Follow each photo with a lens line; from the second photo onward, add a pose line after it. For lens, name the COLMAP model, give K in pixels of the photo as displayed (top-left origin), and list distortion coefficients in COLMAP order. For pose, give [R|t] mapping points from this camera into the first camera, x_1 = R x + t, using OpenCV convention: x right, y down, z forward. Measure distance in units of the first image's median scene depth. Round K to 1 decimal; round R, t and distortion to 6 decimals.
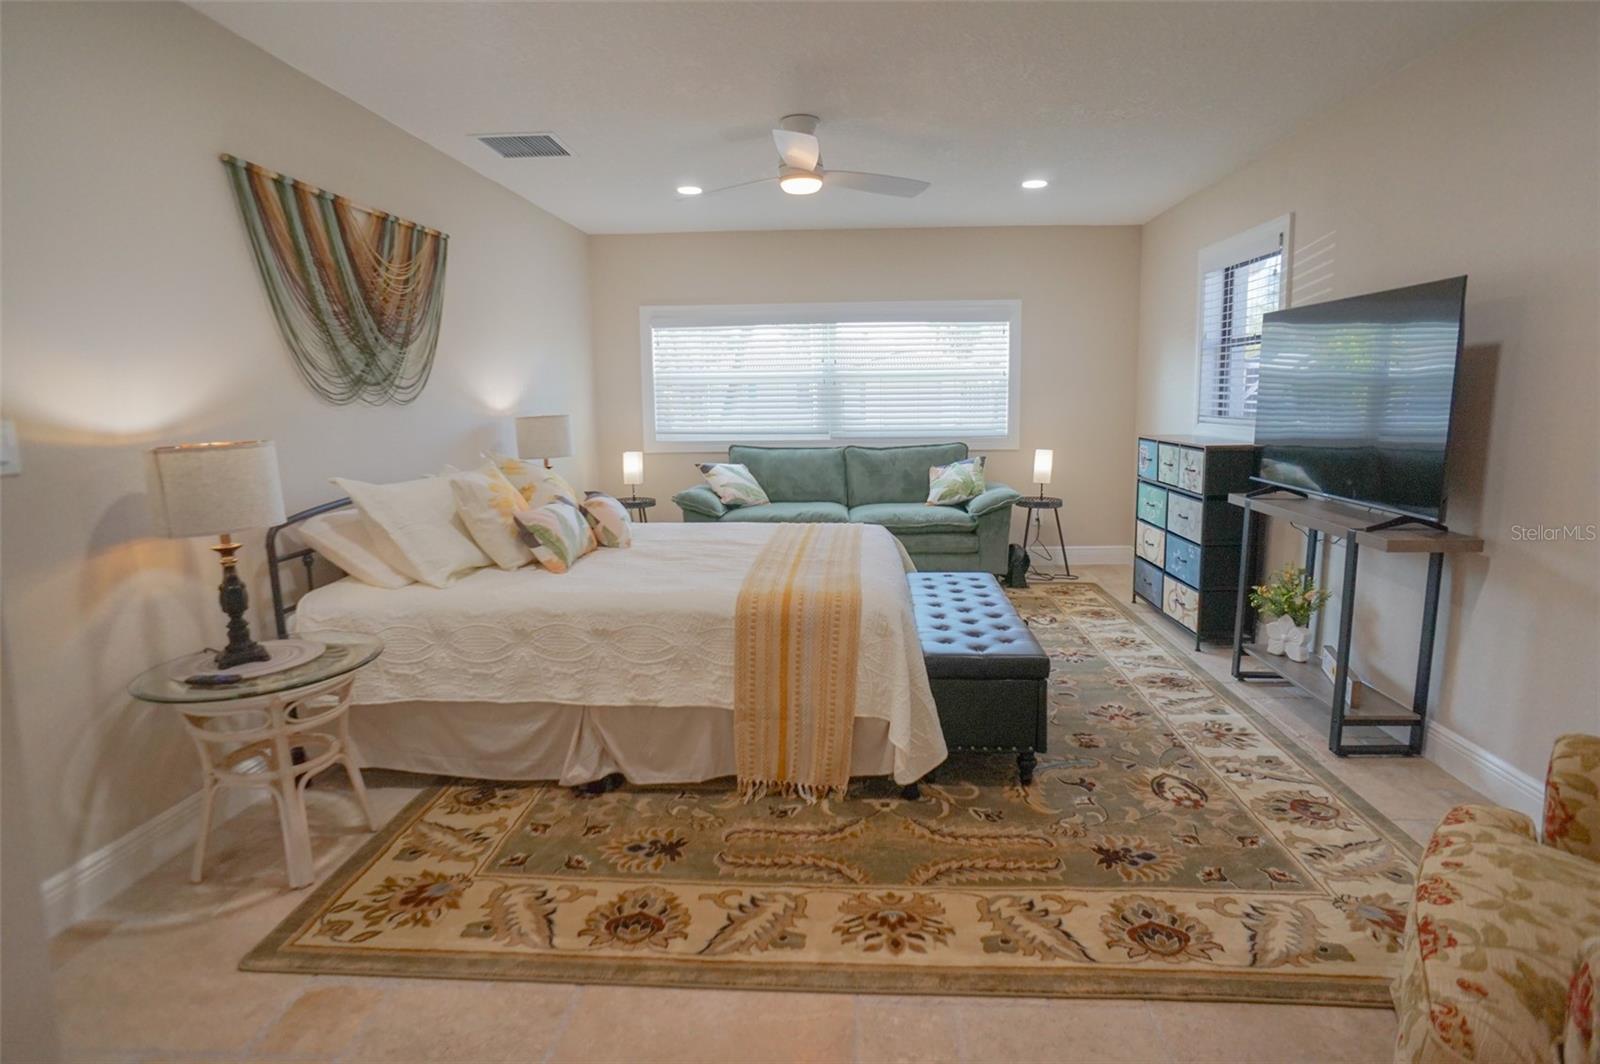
lens RADIAL K [[846.3, 0, 824.7], [0, 846.3, 506.3], [0, 0, 1]] dist [-0.056064, 0.030181]
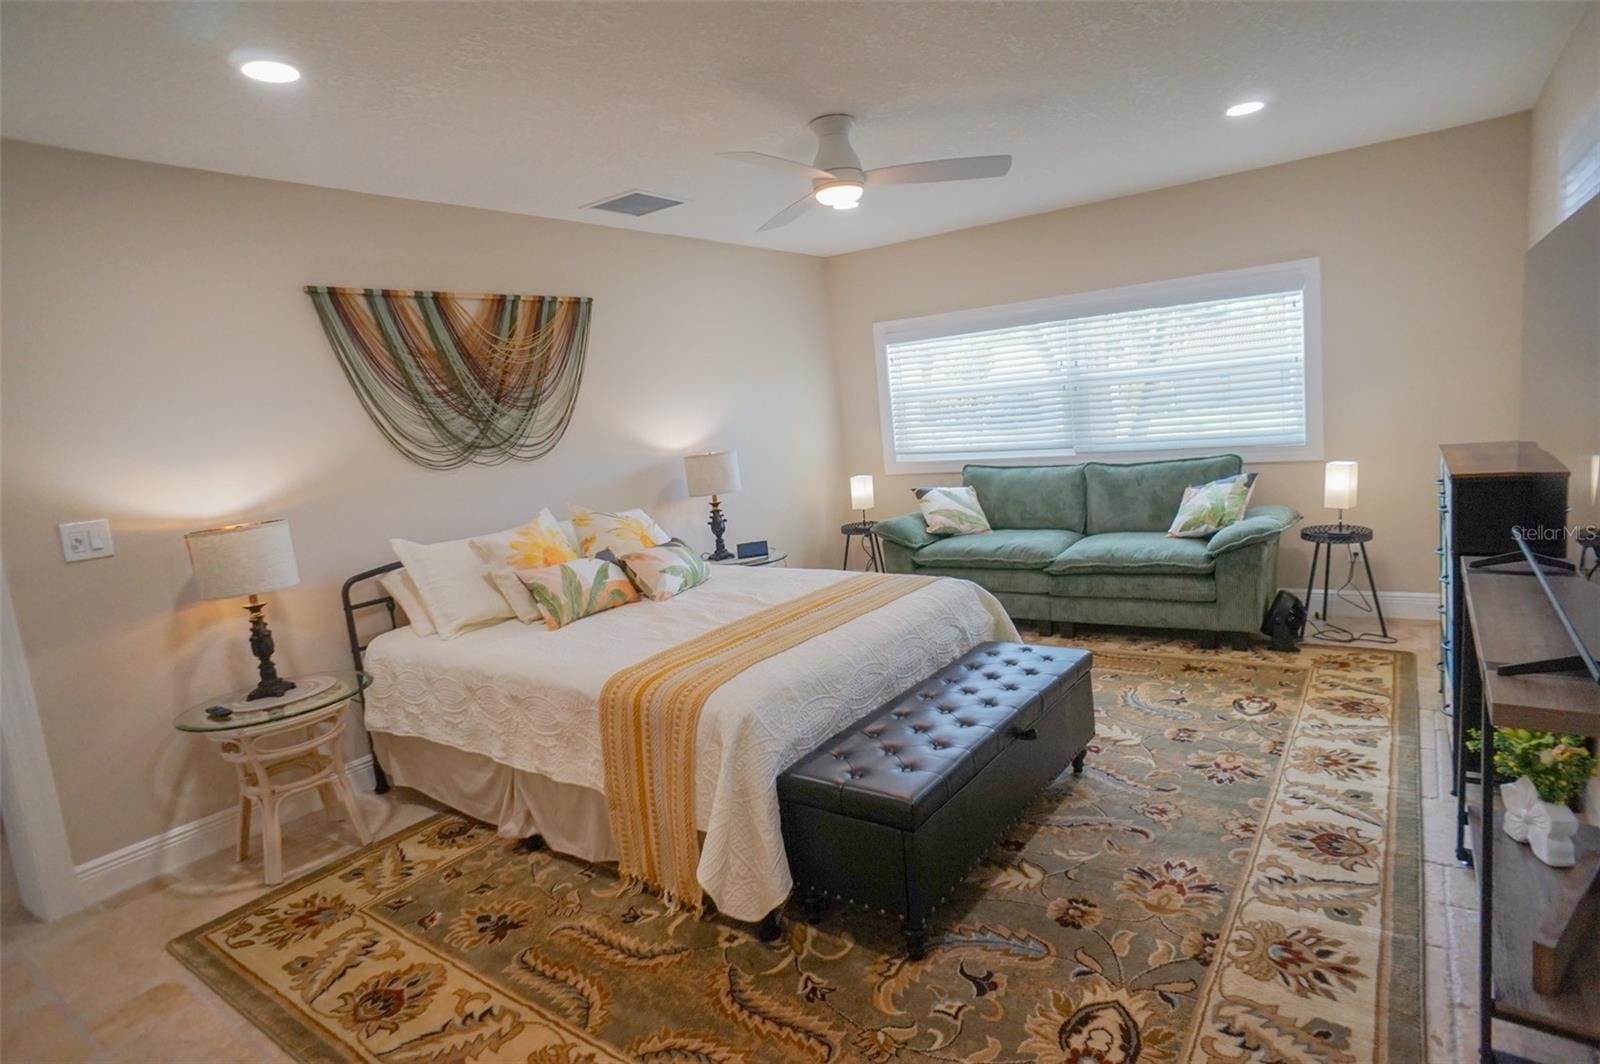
lens RADIAL K [[846.3, 0, 805.4], [0, 846.3, 519.7], [0, 0, 1]] dist [-0.056064, 0.030181]
pose [[0.840325, 0.003355, -0.542072, 0.504163], [0.011022, 0.999668, 0.023273, -0.076084], [0.541970, -0.025532, 0.840010, 0.287277]]
